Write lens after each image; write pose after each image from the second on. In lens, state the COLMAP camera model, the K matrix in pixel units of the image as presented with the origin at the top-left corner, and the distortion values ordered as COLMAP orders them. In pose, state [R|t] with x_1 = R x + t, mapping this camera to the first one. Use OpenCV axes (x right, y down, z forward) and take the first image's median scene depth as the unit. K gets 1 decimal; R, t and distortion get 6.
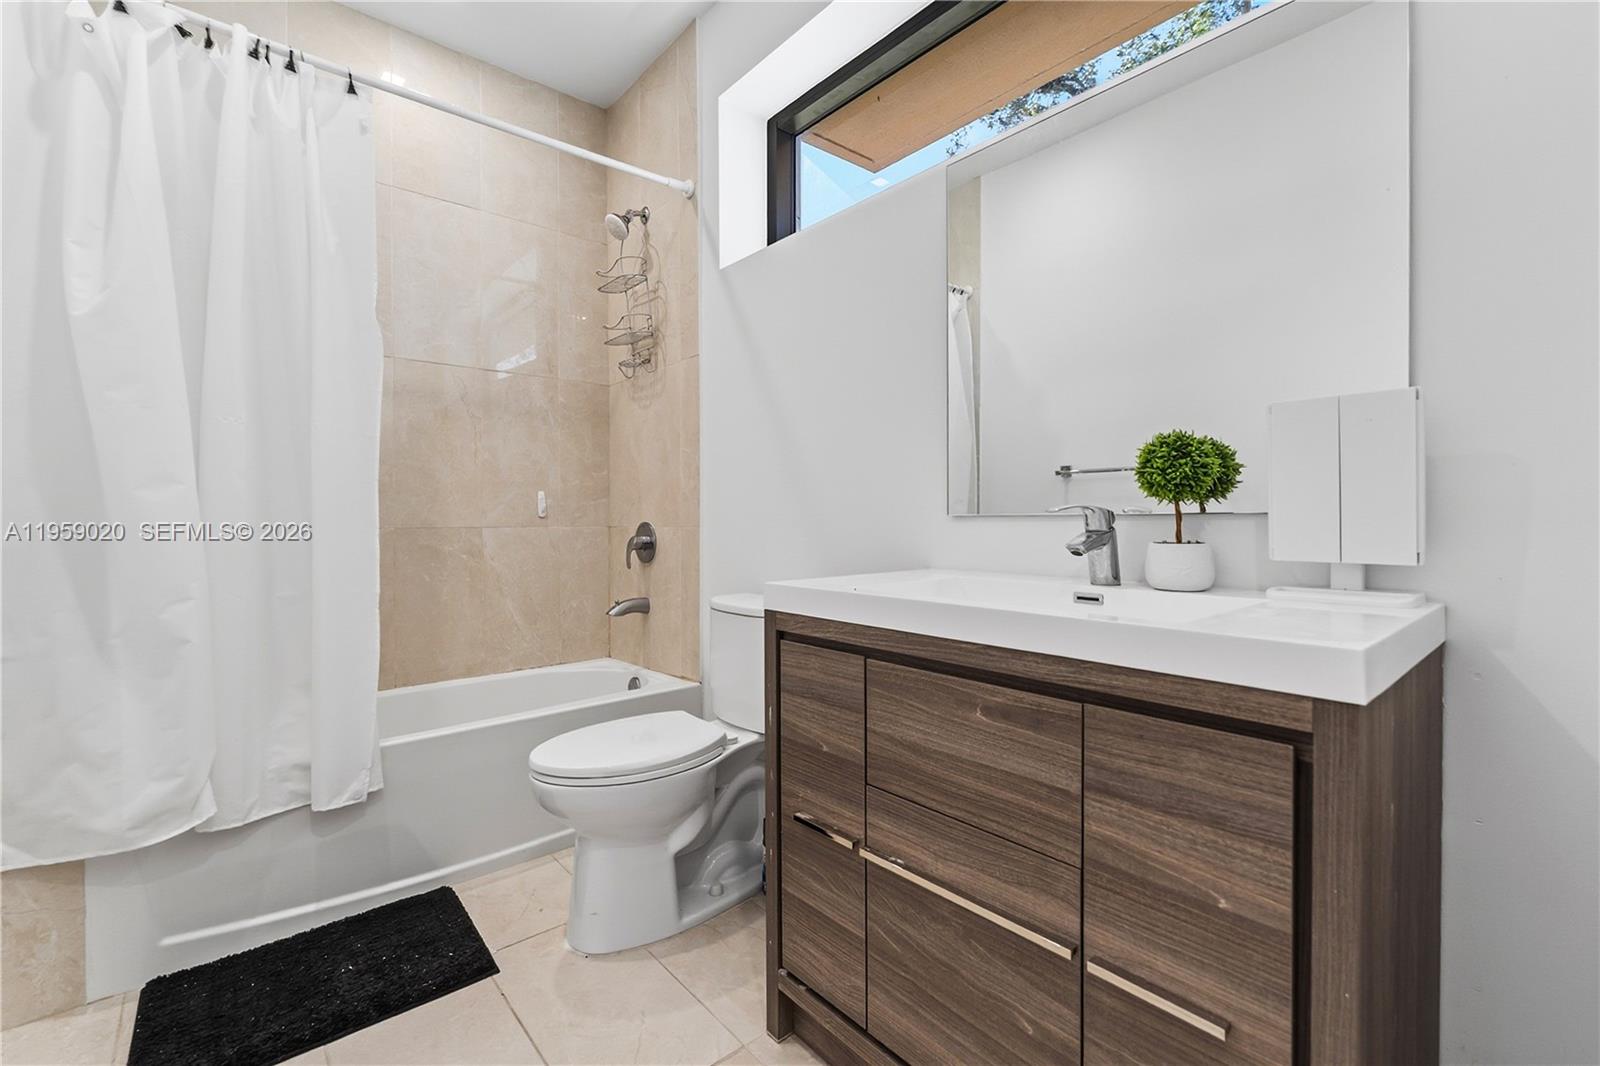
lens RADIAL K [[685.9, 0, 800.0], [0, 685.9, 533.0], [0, 0, 1]] dist [0.000942, 0.000227]
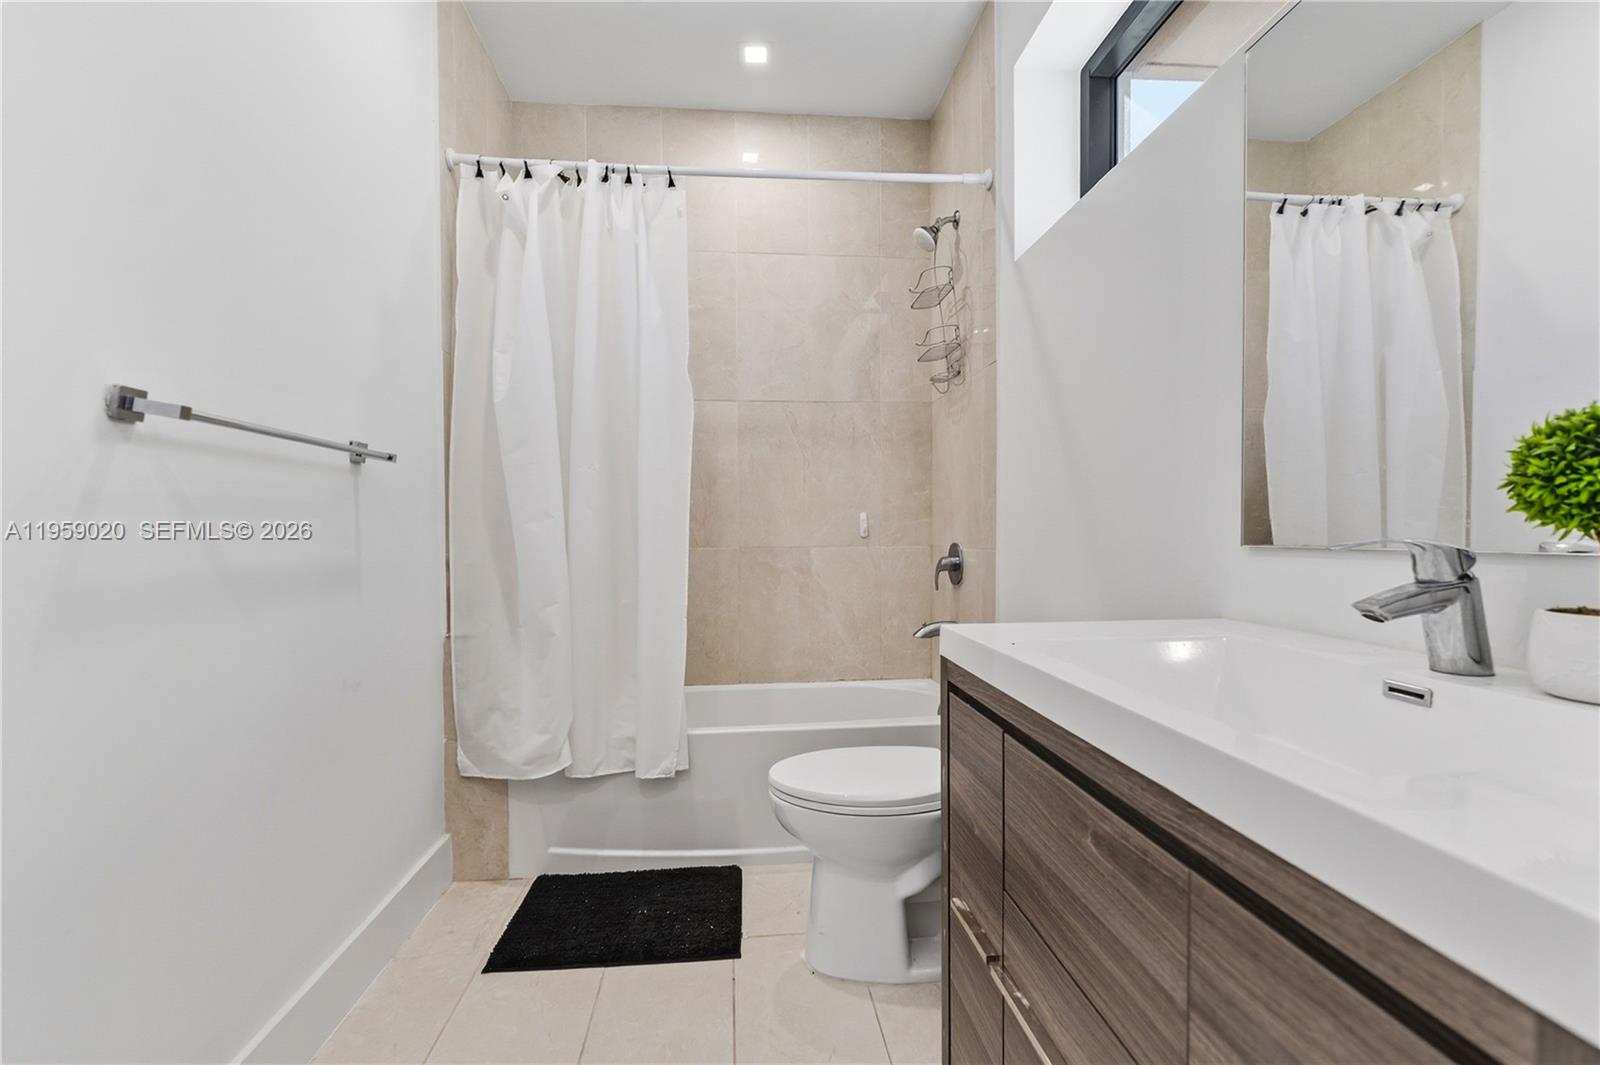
lens RADIAL K [[690.2, 0, 800.0], [0, 690.2, 554.1], [0, 0, 1]] dist [0.001960, 0.000163]
pose [[0.820866, 0.017387, -0.570856, 0.248372], [-0.008982, 0.999806, 0.017536, -0.025183], [0.571050, -0.009267, 0.820863, 0.145764]]
